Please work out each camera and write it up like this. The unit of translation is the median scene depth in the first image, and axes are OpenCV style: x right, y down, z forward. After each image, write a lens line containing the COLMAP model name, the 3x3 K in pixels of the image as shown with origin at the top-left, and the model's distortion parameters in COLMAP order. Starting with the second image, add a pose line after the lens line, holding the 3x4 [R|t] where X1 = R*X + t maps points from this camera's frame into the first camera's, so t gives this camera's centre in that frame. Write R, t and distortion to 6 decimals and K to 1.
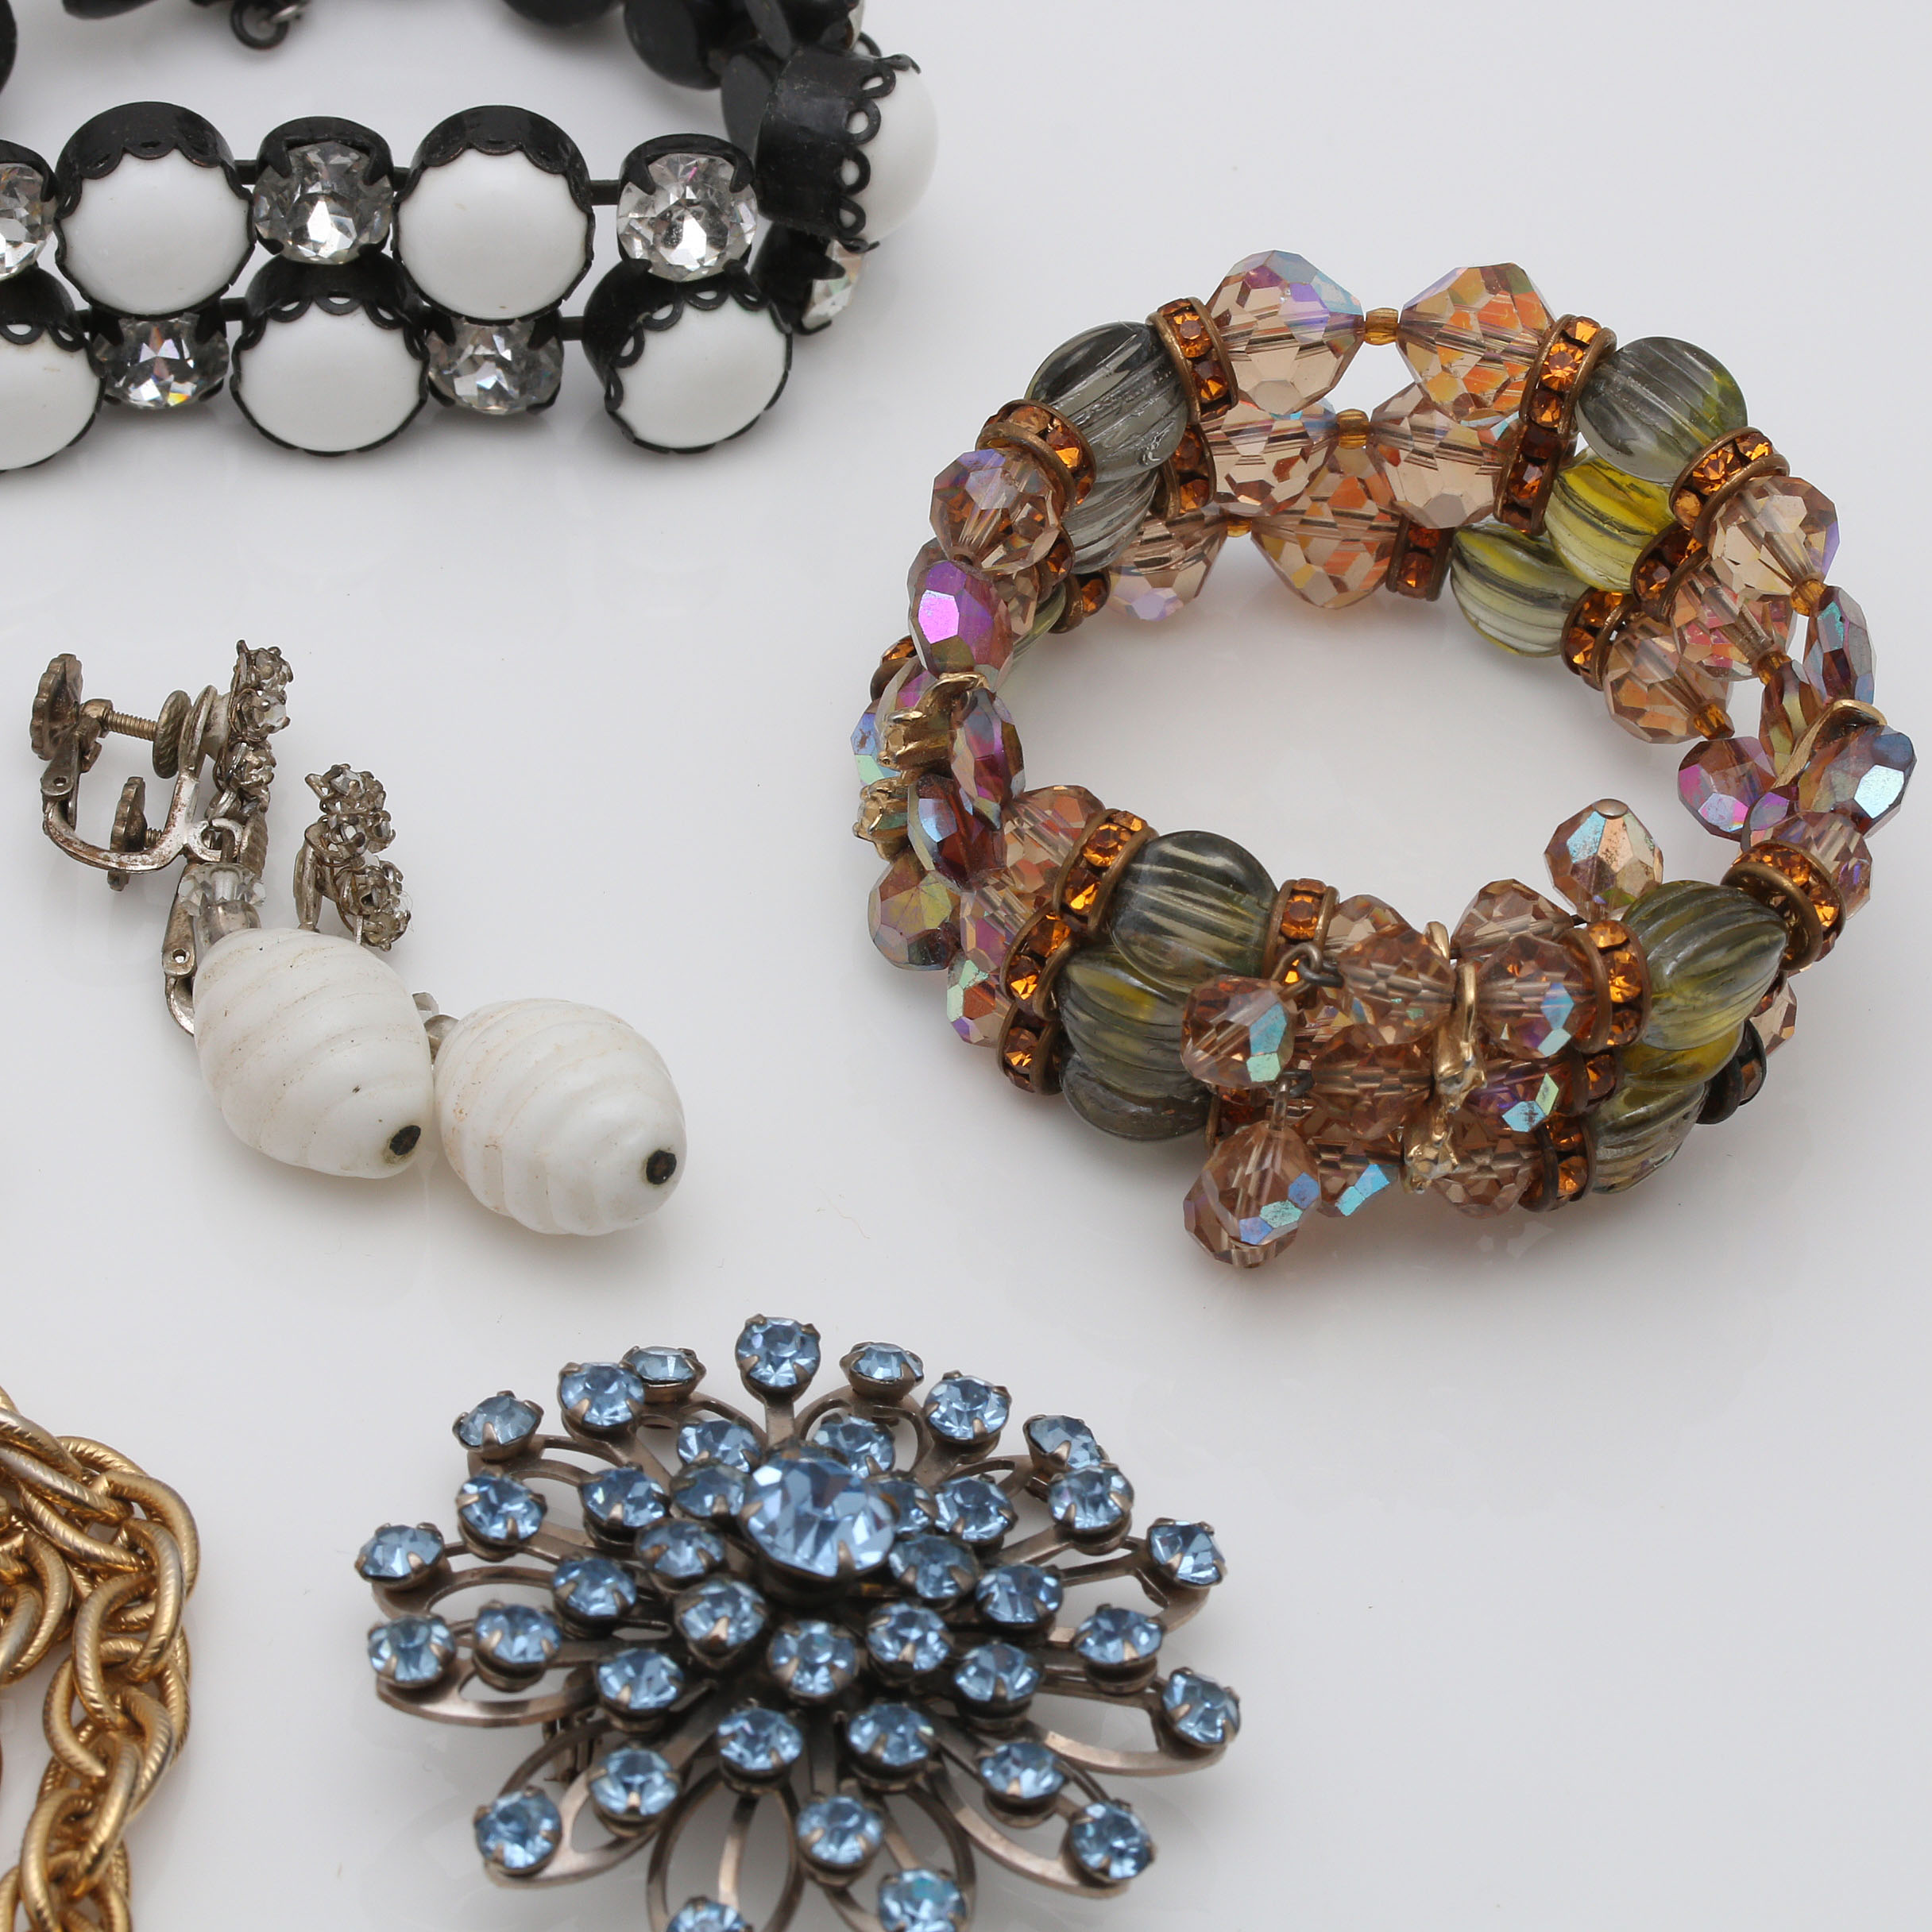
lens RADIAL K [[9077.2, 0, 966.0], [0, 9077.2, 966.0], [0, 0, 1]] dist [-0.071864, -1.468843]
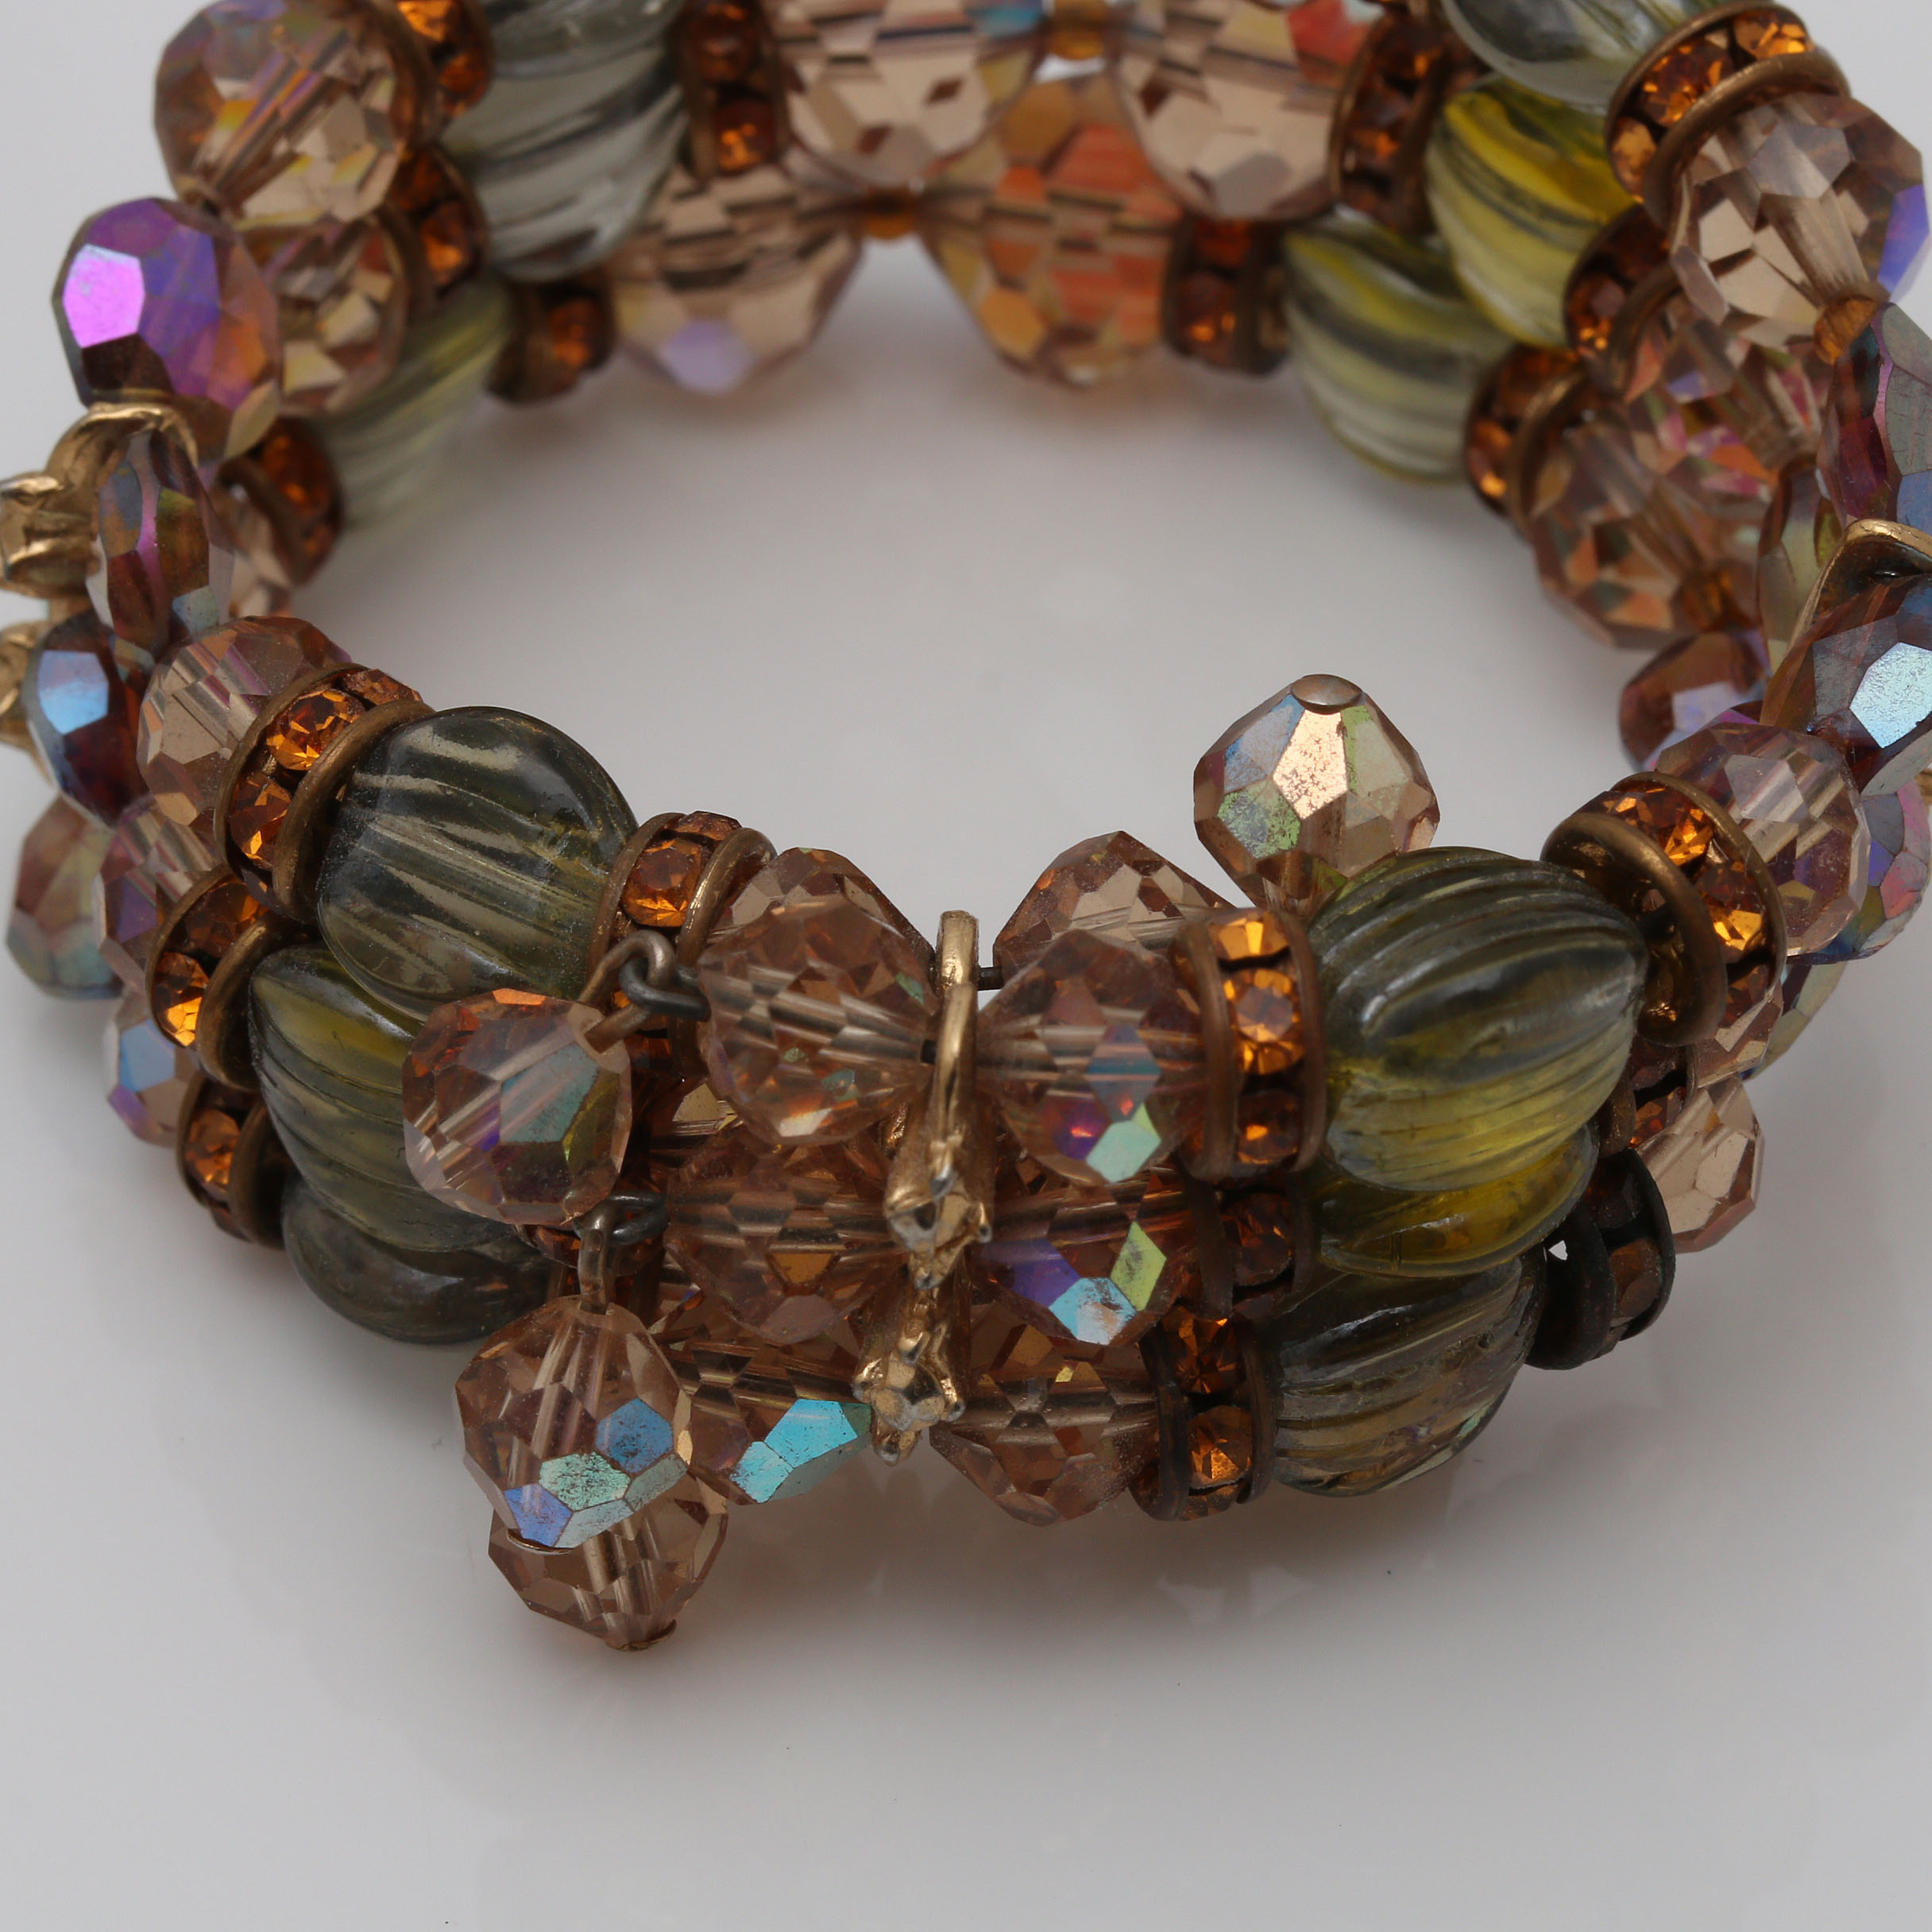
lens RADIAL K [[10564.9, 0, 966.0], [0, 10564.9, 966.0], [0, 0, 1]] dist [-0.045020, 2.535088]
pose [[0.984815, 0.044278, -0.167865, 0.142560], [-0.054312, 0.996971, -0.055662, 0.028739], [0.164892, 0.063934, 0.984237, 0.418825]]
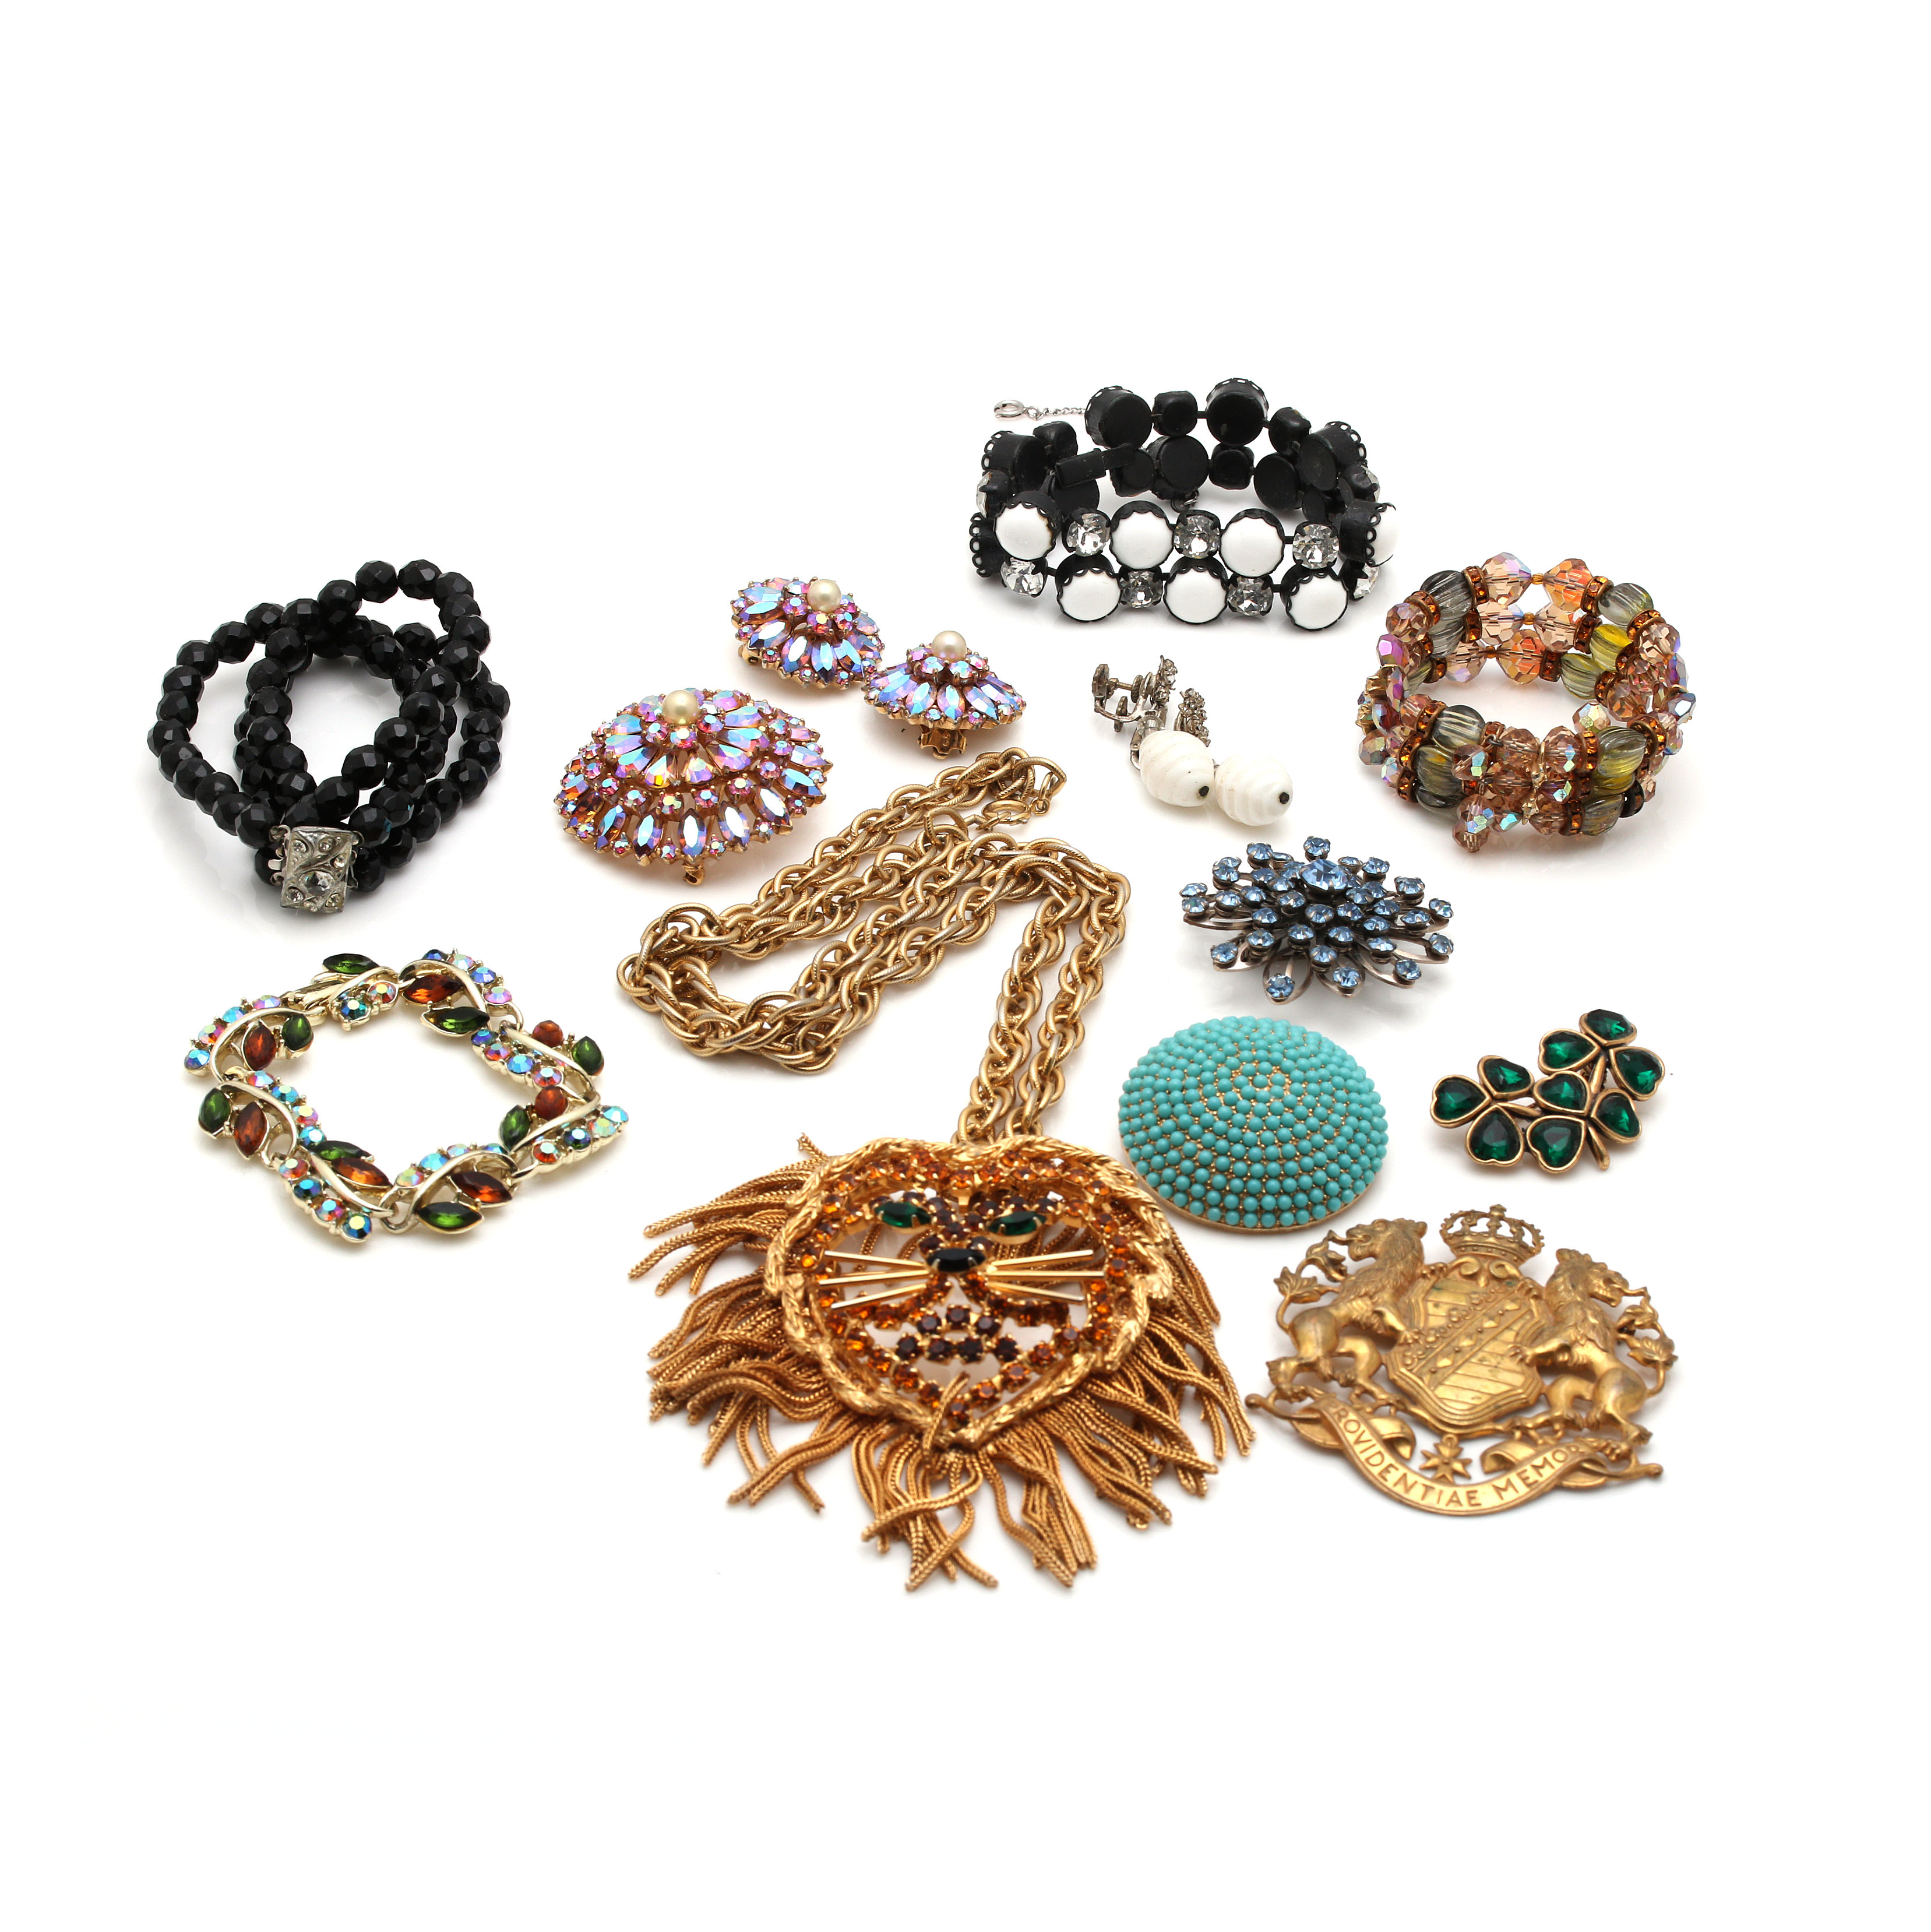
lens RADIAL K [[5996.6, 0, 965.5], [0, 5996.6, 966.0], [0, 0, 1]] dist [-0.010384, -0.714708]
pose [[0.991897, 0.048941, -0.117239, 0.098738], [-0.070025, 0.980597, -0.183102, 0.446672], [0.106003, 0.189828, 0.976078, -0.984620]]
